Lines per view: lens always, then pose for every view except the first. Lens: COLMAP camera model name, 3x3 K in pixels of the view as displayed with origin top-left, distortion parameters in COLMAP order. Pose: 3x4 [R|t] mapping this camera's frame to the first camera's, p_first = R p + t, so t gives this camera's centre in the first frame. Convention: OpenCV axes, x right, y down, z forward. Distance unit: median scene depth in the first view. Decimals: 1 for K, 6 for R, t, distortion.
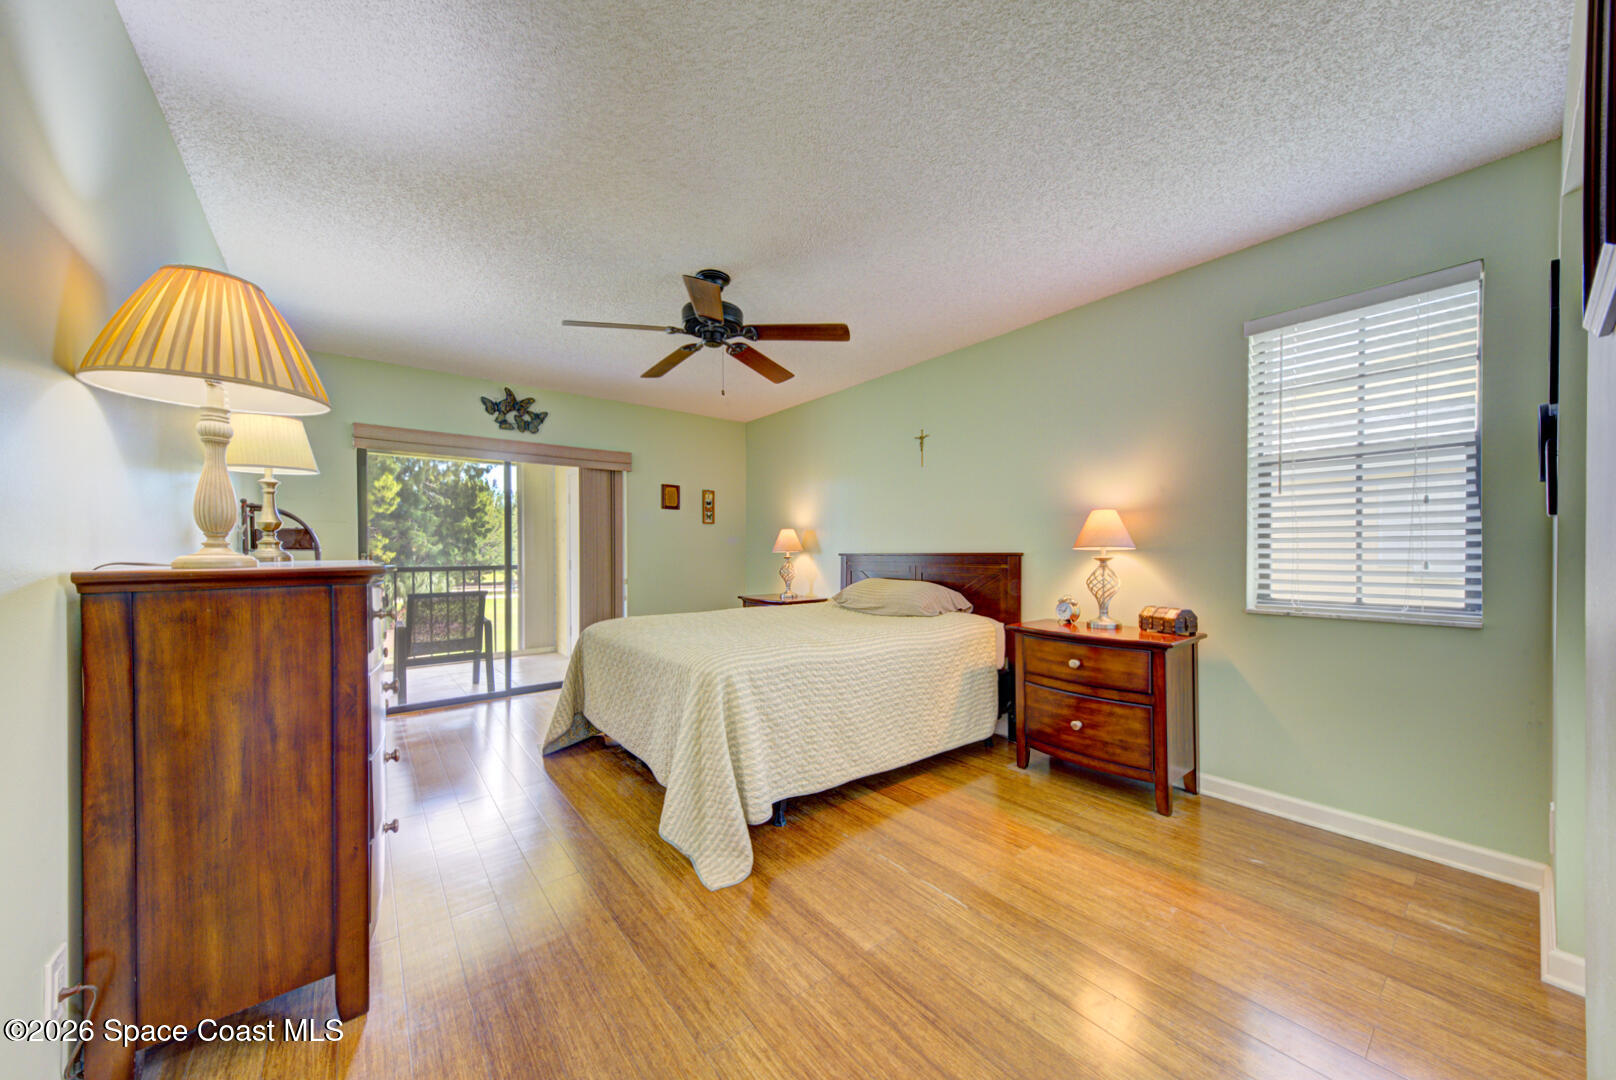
lens RADIAL K [[557.0, 0, 805.0], [0, 557.0, 557.0], [0, 0, 1]] dist [0.025186, -0.005157]
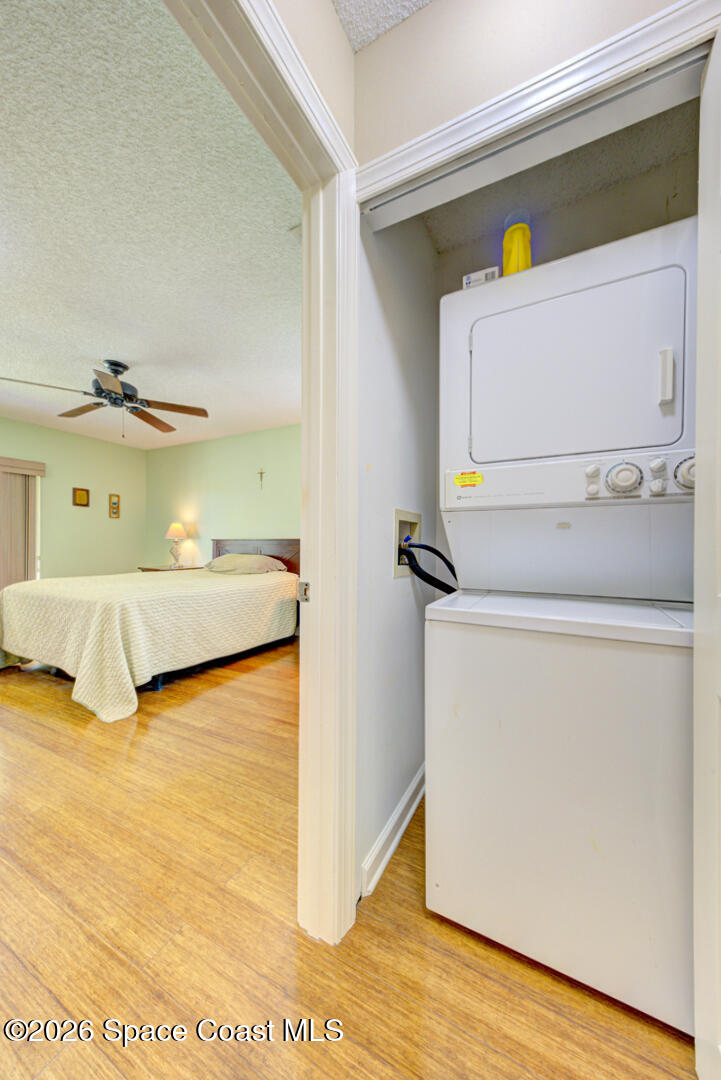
lens RADIAL K [[372.3, 0, 374.9], [0, 372.3, 545.4], [0, 0, 1]] dist [0.025186, -0.005157]
pose [[0.909348, 0.008842, 0.415943, 0.069450], [-0.006549, 0.999954, -0.006939, 0.027690], [-0.415985, 0.003586, 0.909364, -0.315431]]
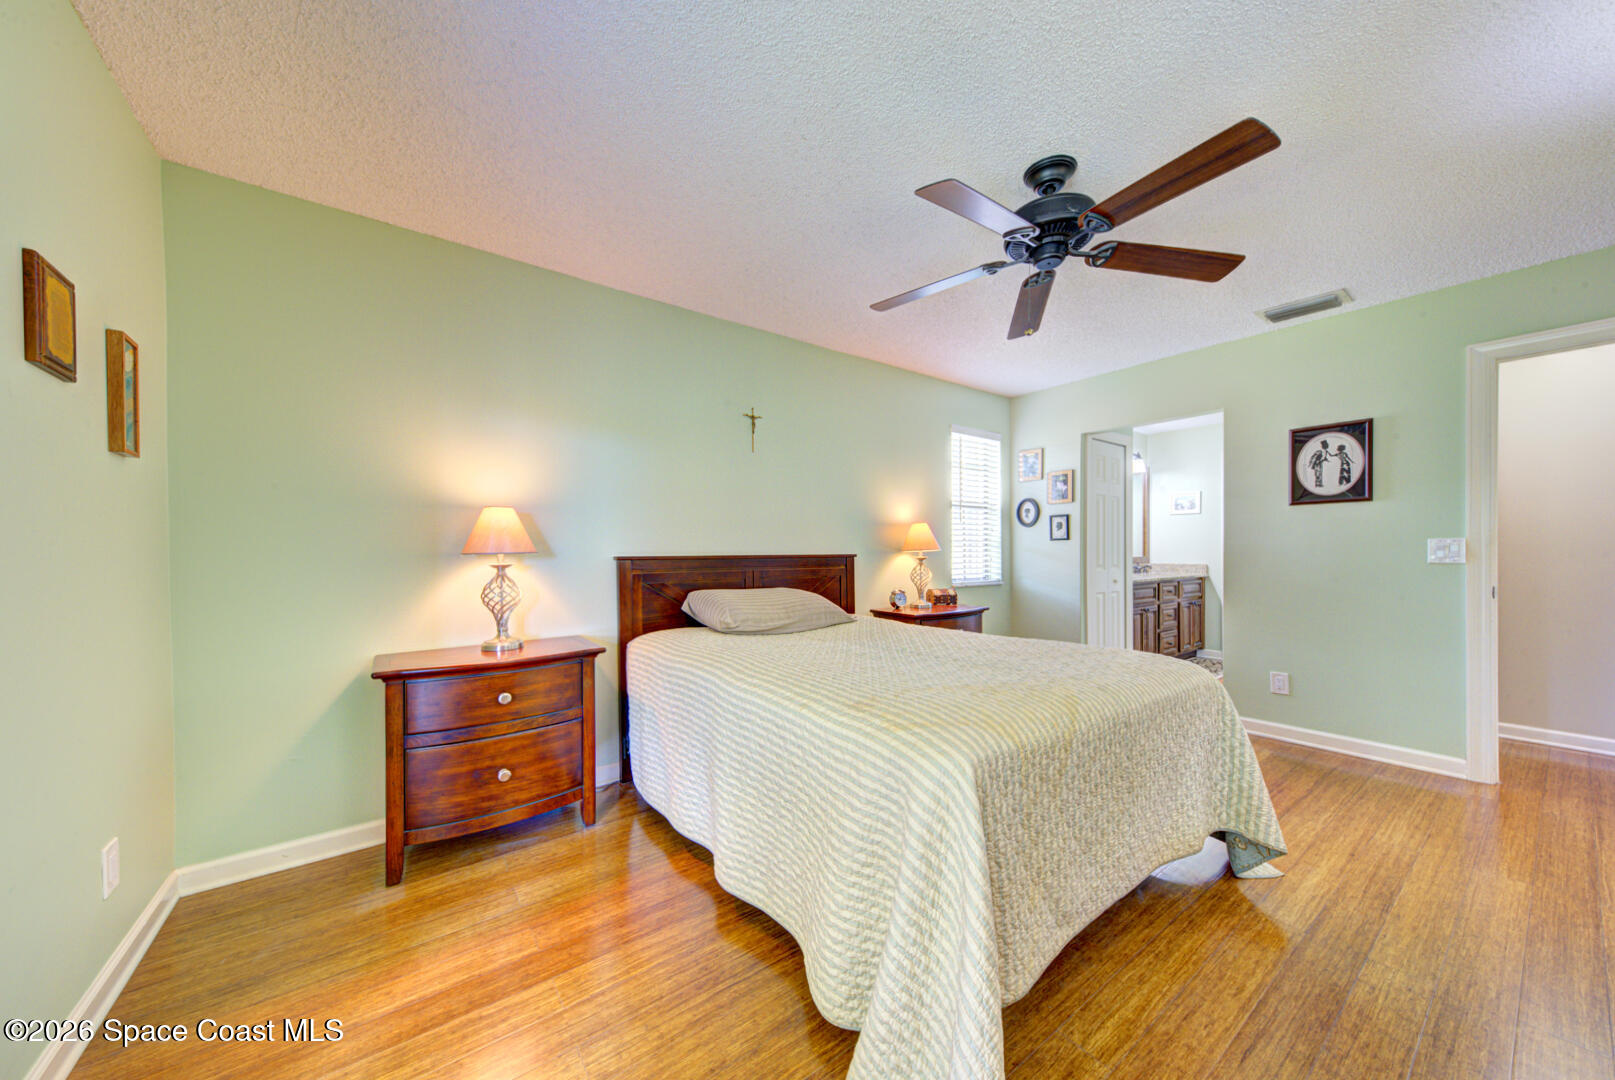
lens RADIAL K [[556.7, 0, 804.5], [0, 556.7, 557.0], [0, 0, 1]] dist [0.025186, -0.005157]
pose [[0.031253, 0.006665, 0.999489, -0.920683], [0.021948, 0.999732, -0.007353, 0.005902], [-0.999271, 0.022166, 0.031098, 1.323730]]
